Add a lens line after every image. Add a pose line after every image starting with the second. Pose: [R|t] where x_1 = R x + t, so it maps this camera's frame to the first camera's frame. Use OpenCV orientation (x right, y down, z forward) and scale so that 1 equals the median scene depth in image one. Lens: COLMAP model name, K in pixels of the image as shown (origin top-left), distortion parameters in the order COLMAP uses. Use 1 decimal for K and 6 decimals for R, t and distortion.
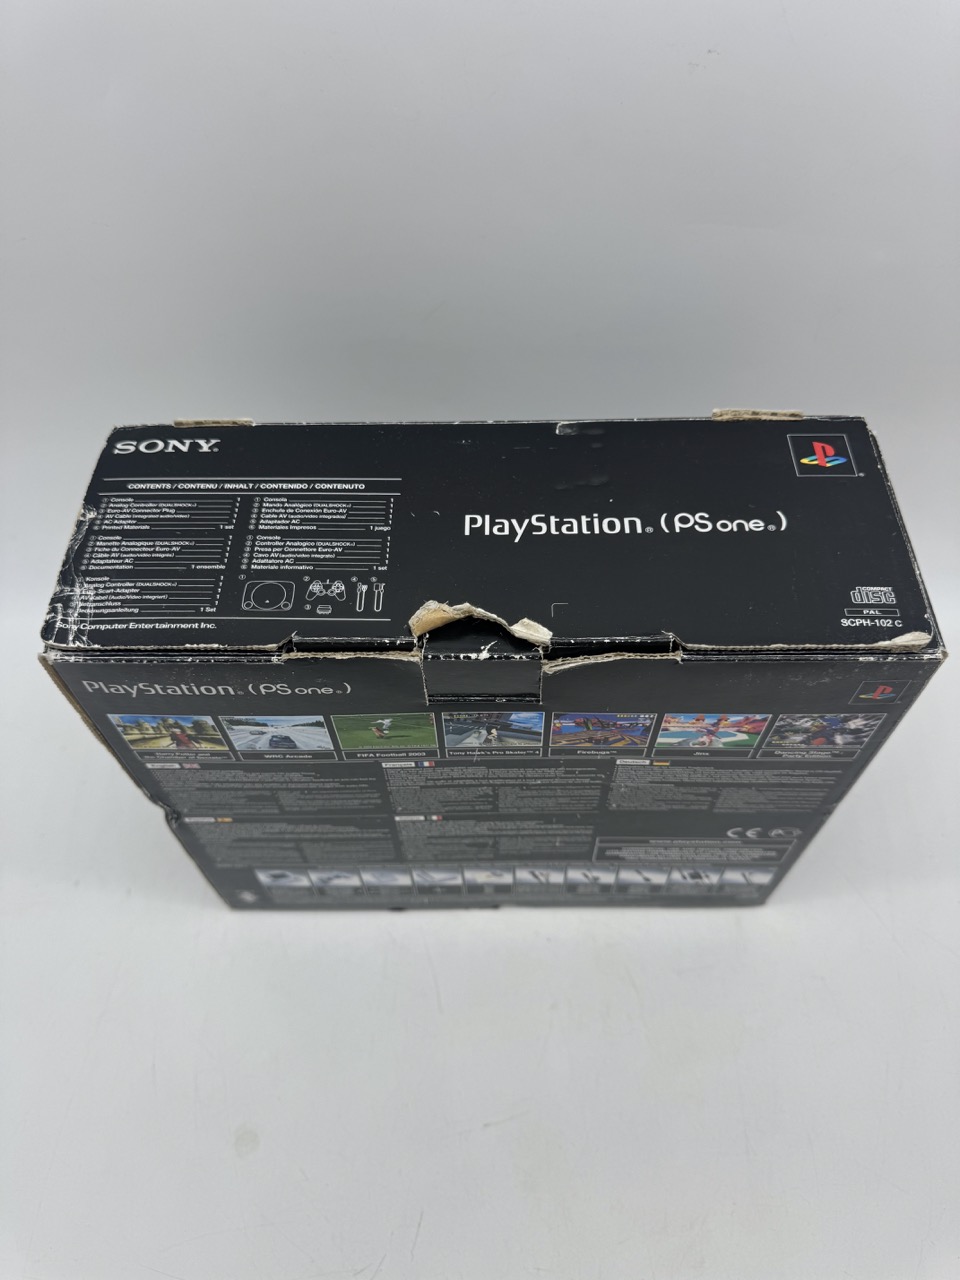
lens RADIAL K [[905.3, 0, 484.8], [0, 905.3, 639.9], [0, 0, 1]] dist [0.111973, 0.000404]
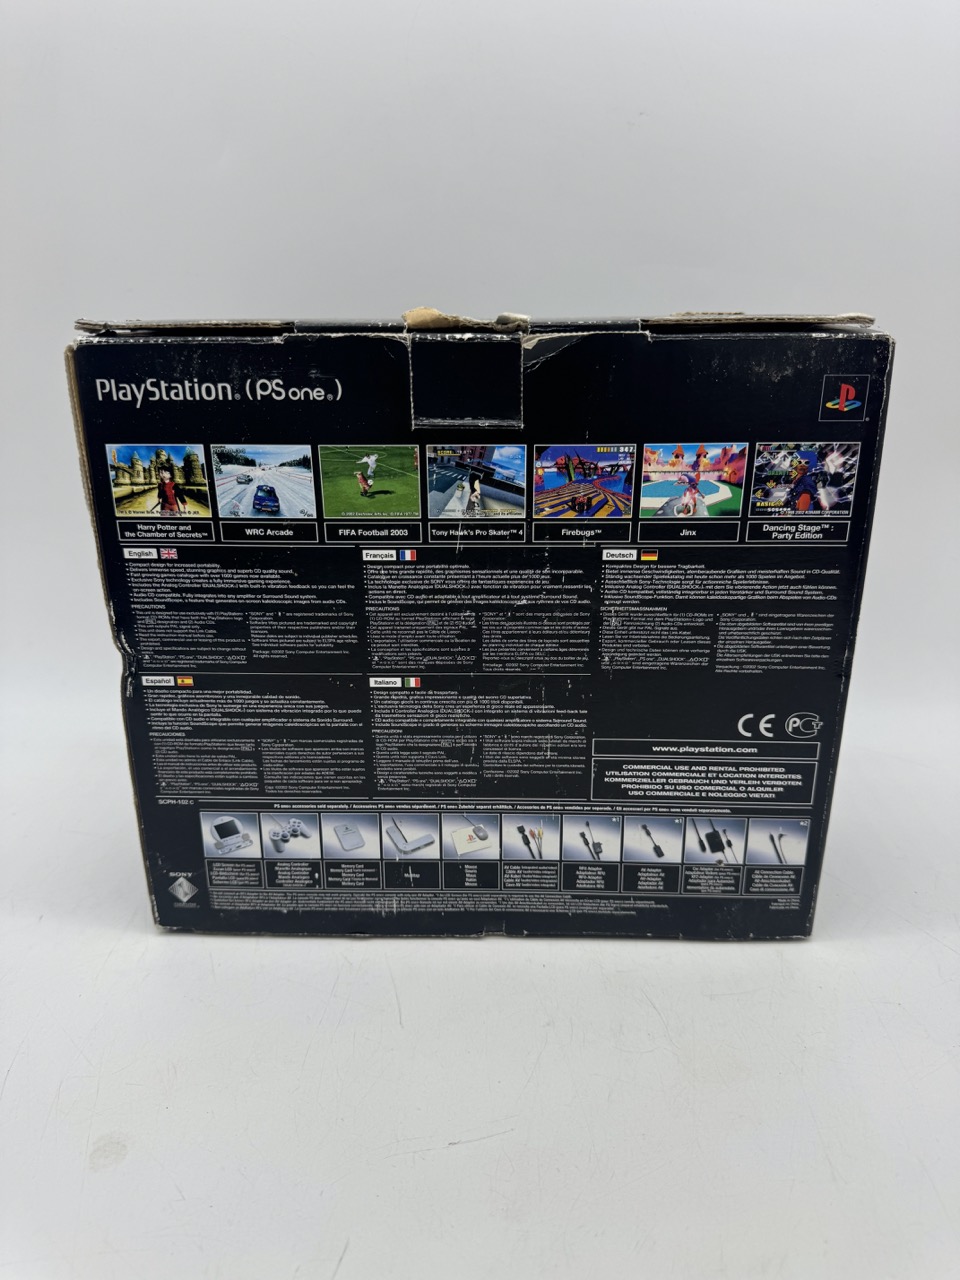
lens RADIAL K [[886.2, 0, 480.0], [0, 886.2, 640.0], [0, 0, 1]] dist [0.094203, -0.000561]
pose [[0.999385, 0.020518, -0.028426, 0.042220], [-0.033282, 0.810060, -0.585402, 0.766292], [0.011015, 0.585988, 0.810245, 0.280609]]
